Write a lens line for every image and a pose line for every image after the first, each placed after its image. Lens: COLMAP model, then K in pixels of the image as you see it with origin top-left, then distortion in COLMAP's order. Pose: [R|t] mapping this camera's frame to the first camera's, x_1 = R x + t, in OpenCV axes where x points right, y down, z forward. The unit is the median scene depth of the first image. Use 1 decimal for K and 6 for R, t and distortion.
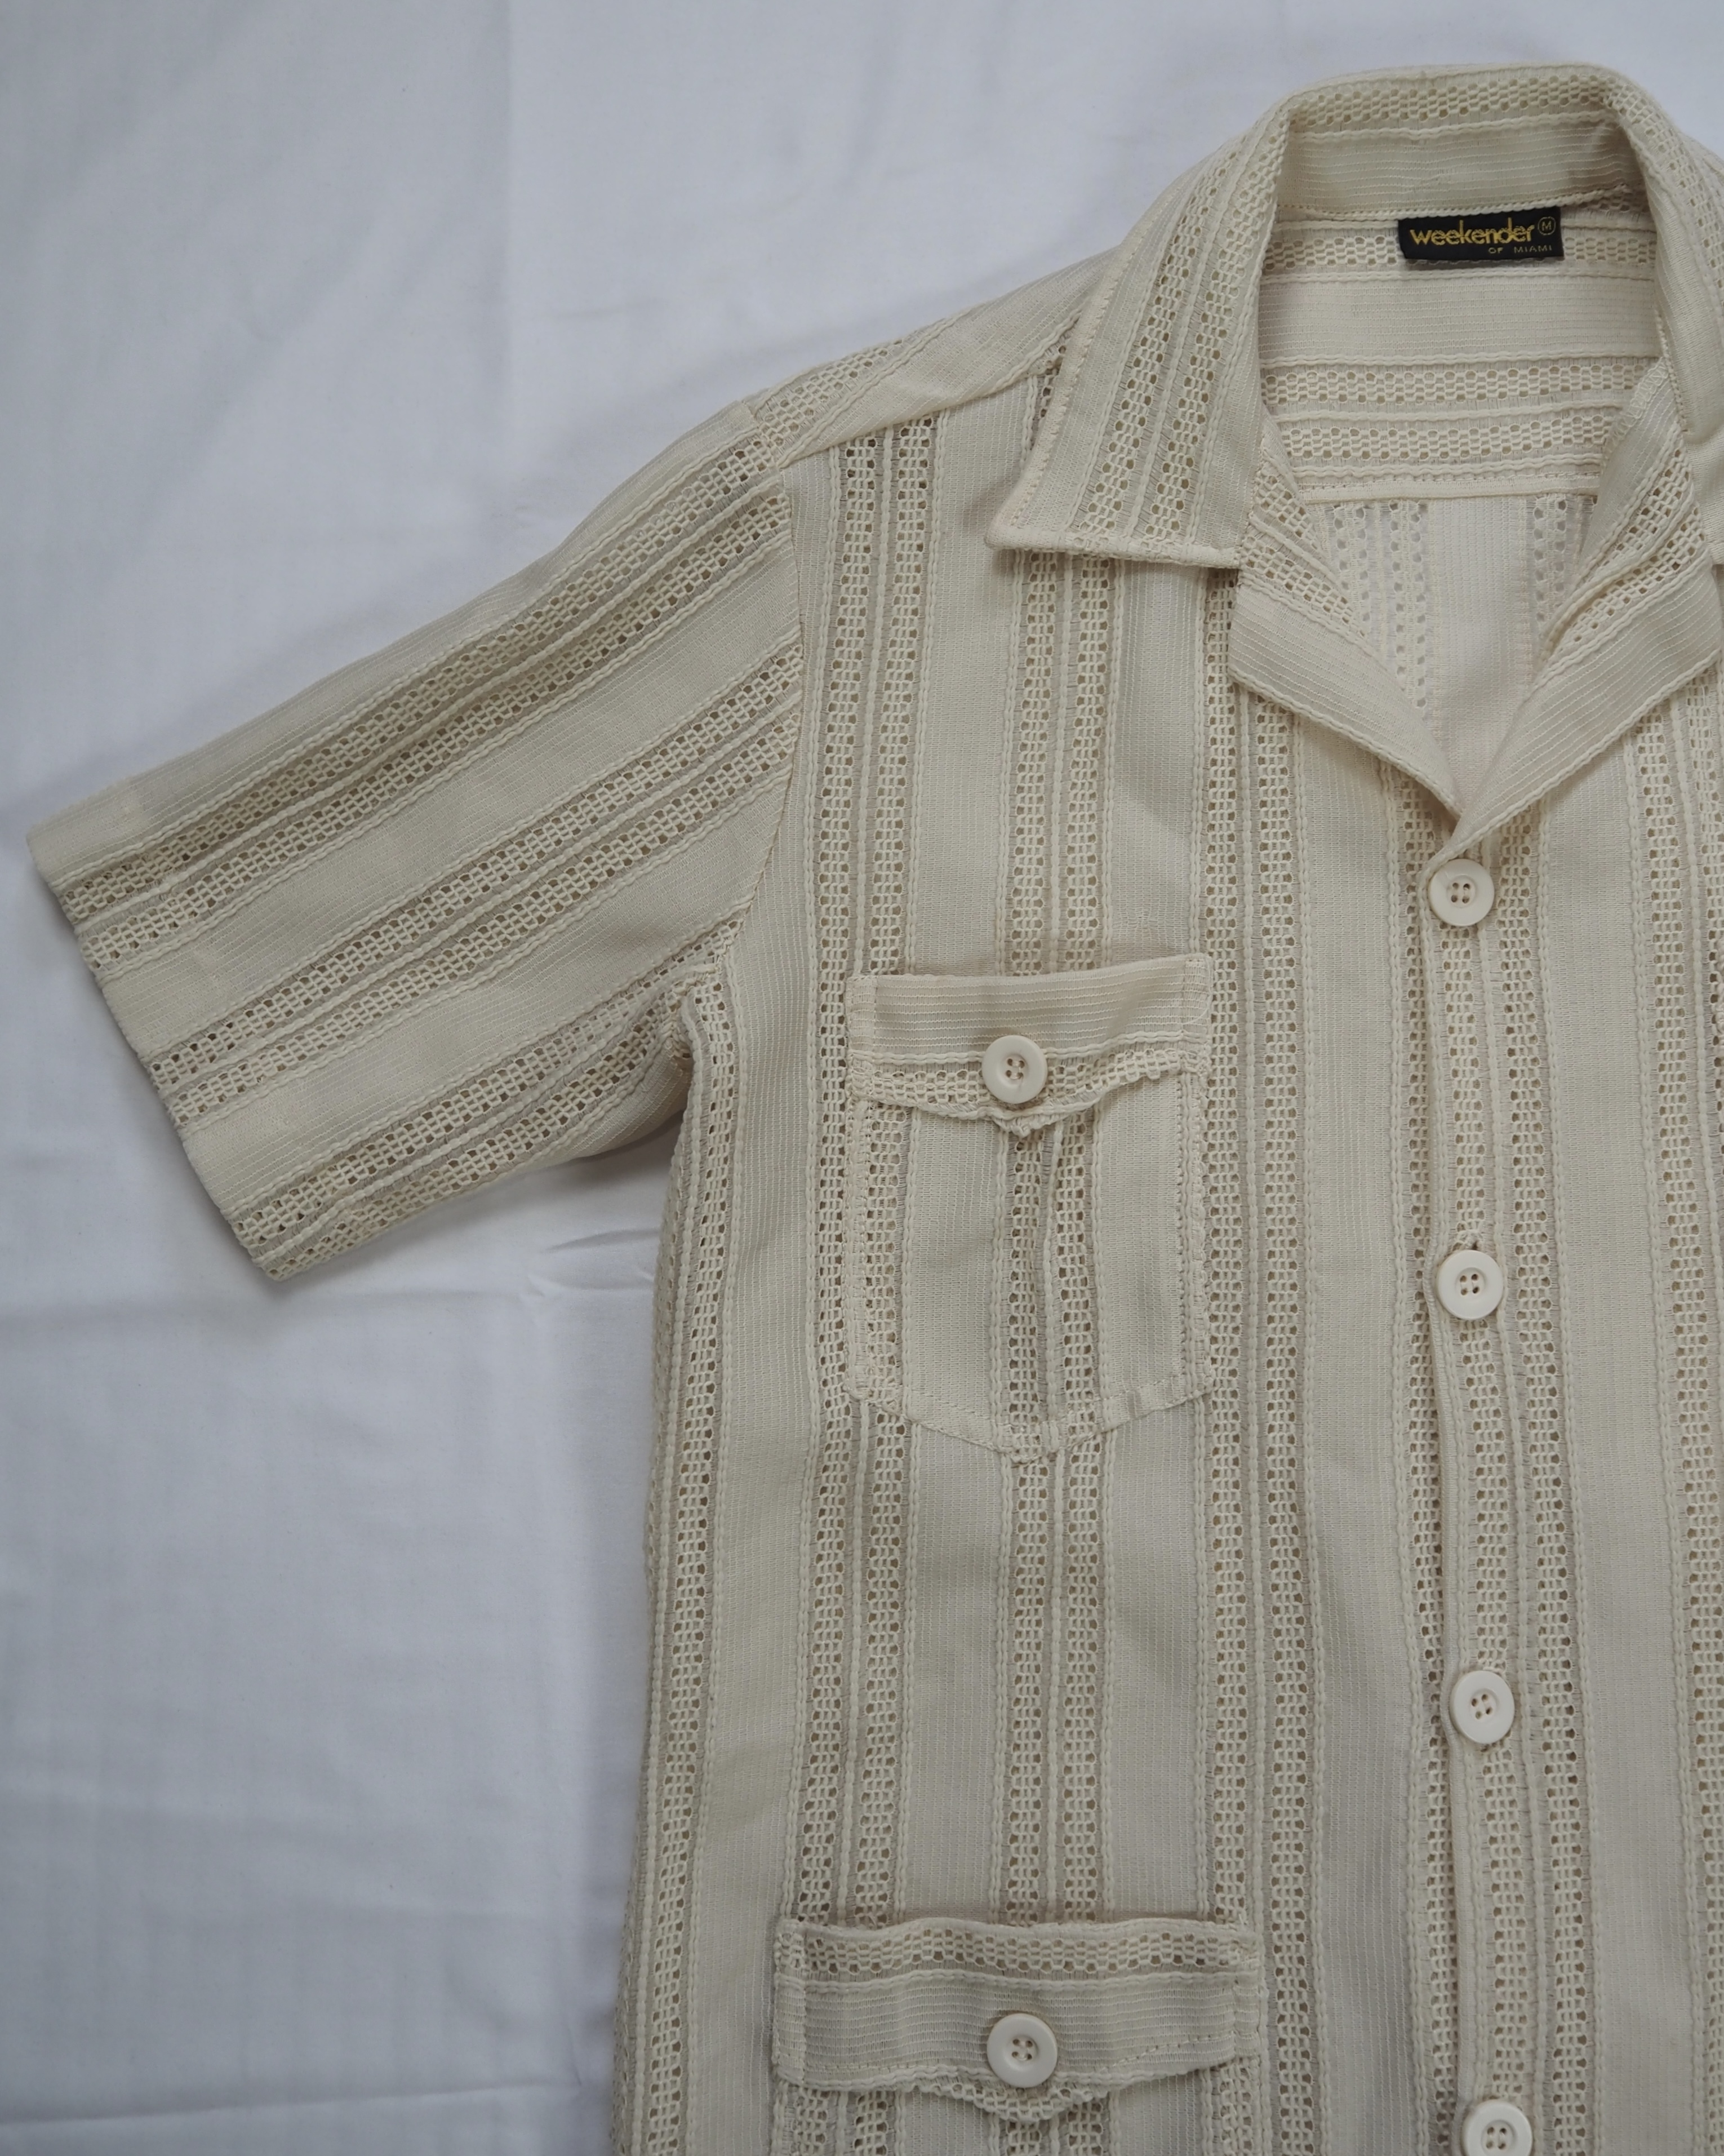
lens RADIAL K [[2495.0, 0, 917.2], [0, 2495.0, 869.9], [0, 0, 1]] dist [-0.048072, 0.025943]
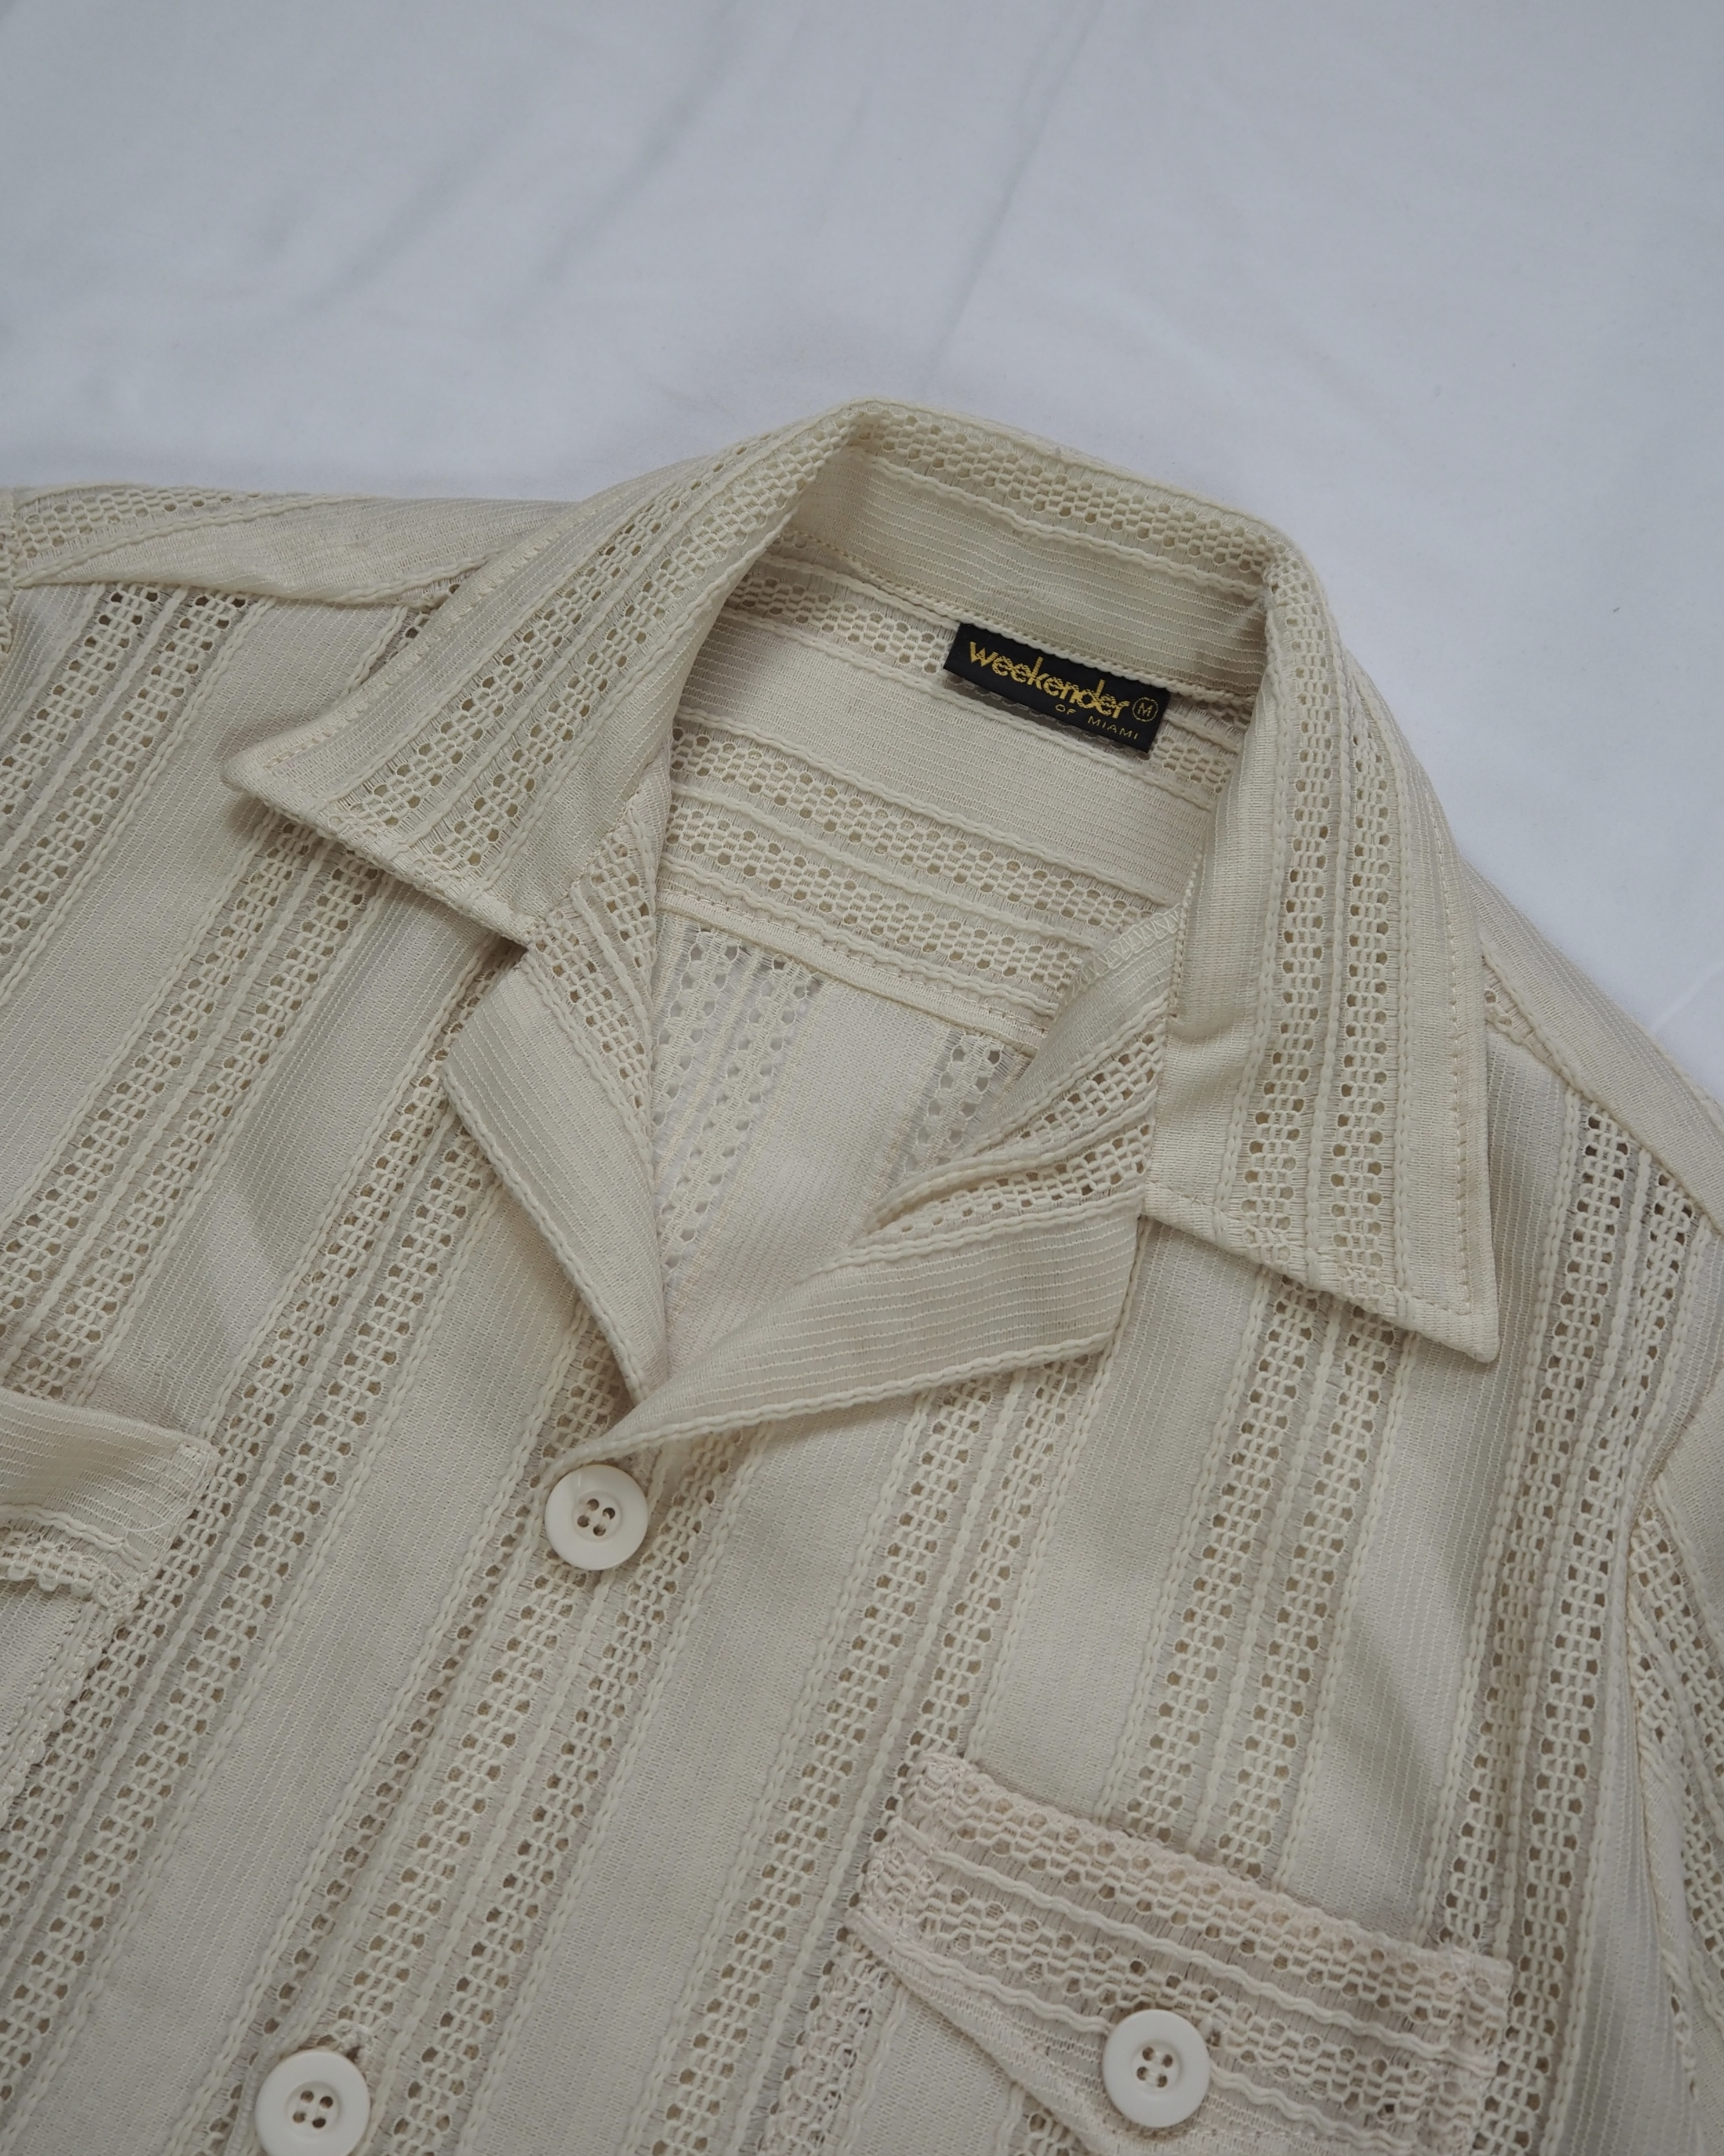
lens RADIAL K [[2494.9, 0, 917.2], [0, 2494.9, 869.9], [0, 0, 1]] dist [-0.048072, 0.025943]
pose [[0.913473, 0.403385, -0.053359, 0.266137], [-0.404342, 0.885215, -0.230005, -0.025488], [-0.045546, 0.231679, 0.971726, 0.325794]]
